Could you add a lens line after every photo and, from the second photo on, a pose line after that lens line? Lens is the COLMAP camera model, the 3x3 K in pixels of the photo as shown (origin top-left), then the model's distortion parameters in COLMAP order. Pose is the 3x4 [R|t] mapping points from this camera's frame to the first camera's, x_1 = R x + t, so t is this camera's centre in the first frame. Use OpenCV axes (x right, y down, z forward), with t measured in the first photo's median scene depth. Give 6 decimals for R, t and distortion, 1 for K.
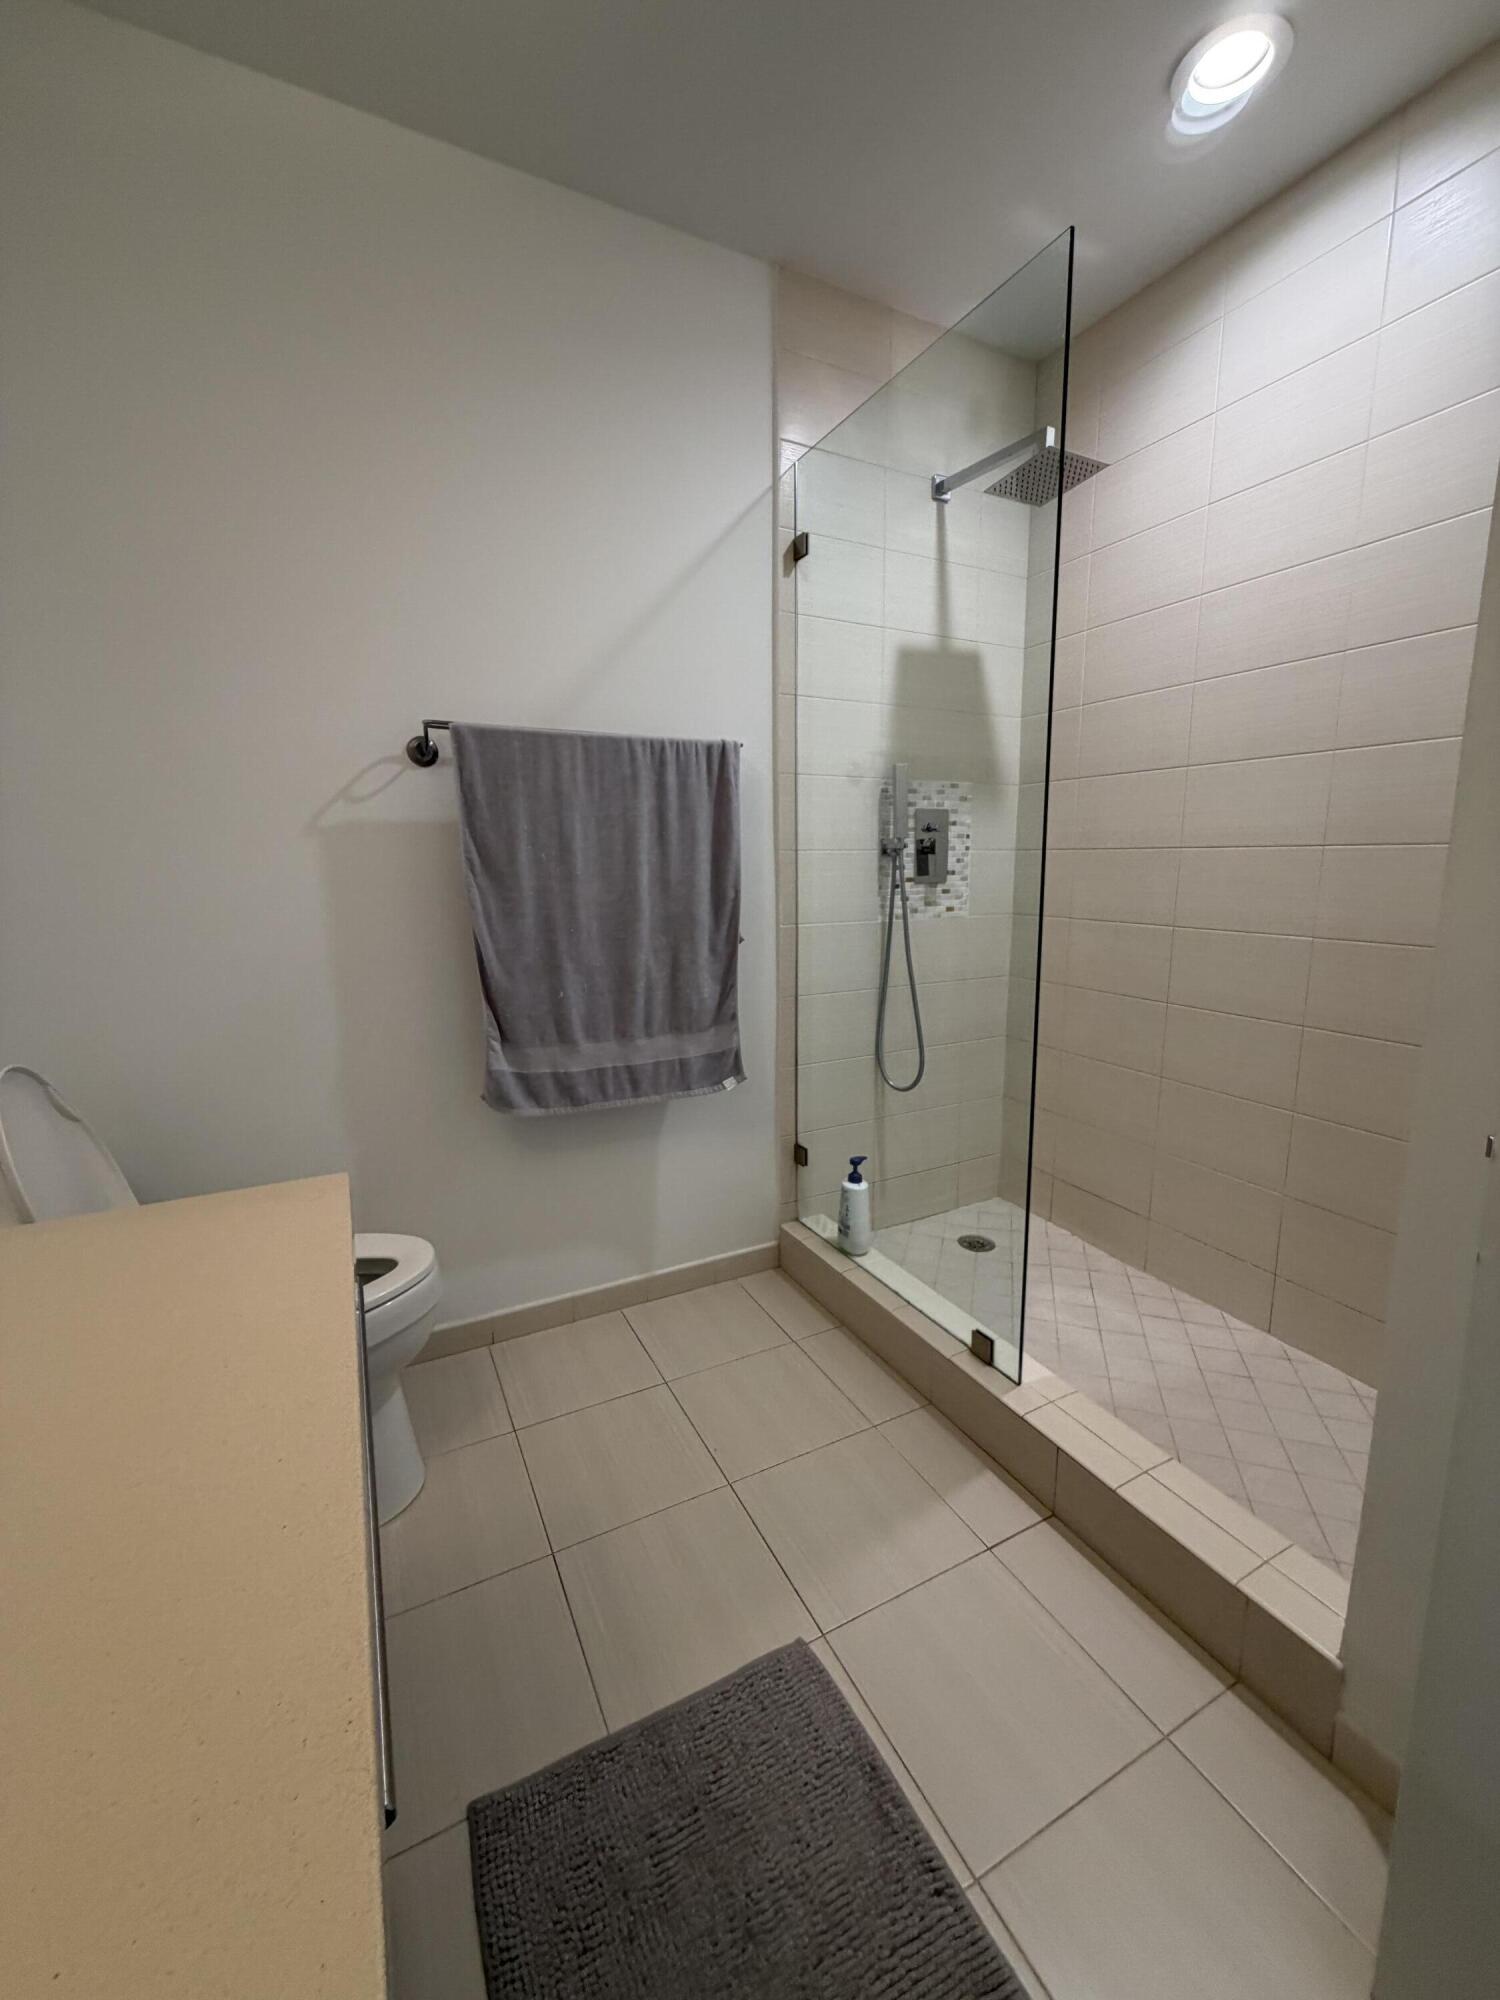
lens RADIAL K [[803.3, 0, 753.9], [0, 803.3, 995.4], [0, 0, 1]] dist [0.001131, 0.000370]
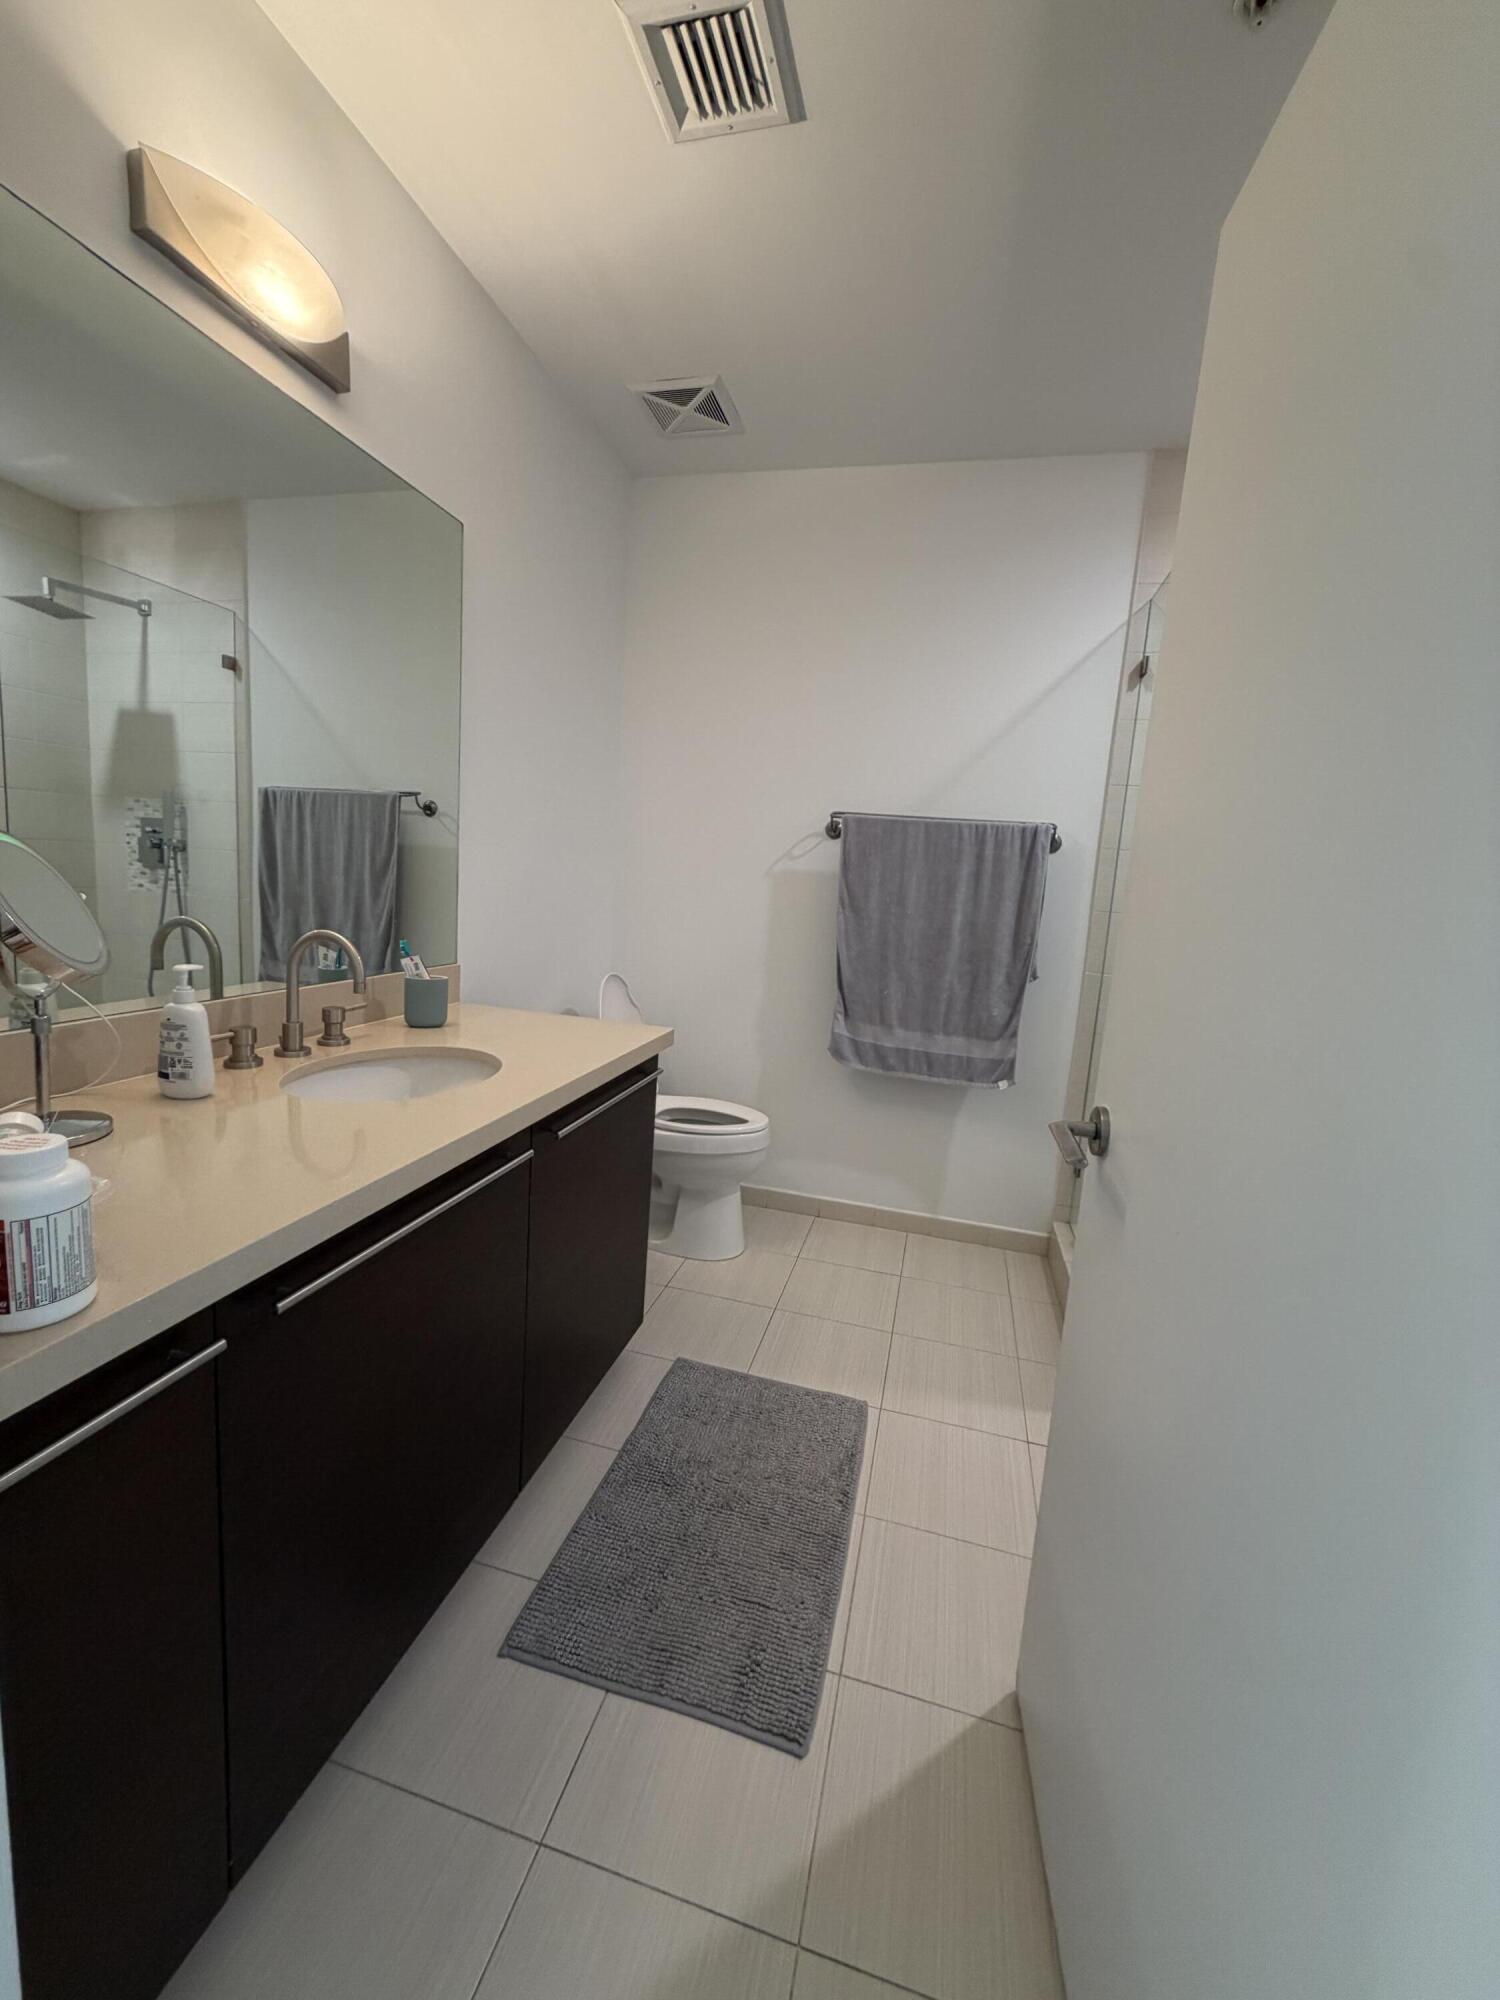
lens RADIAL K [[803.3, 0, 744.8], [0, 803.3, 995.2], [0, 0, 1]] dist [0.001131, 0.000370]
pose [[0.742295, 0.160070, -0.650673, 0.521318], [-0.185351, 0.982209, 0.030180, 0.007114], [0.643928, 0.098201, 0.758758, -0.288889]]
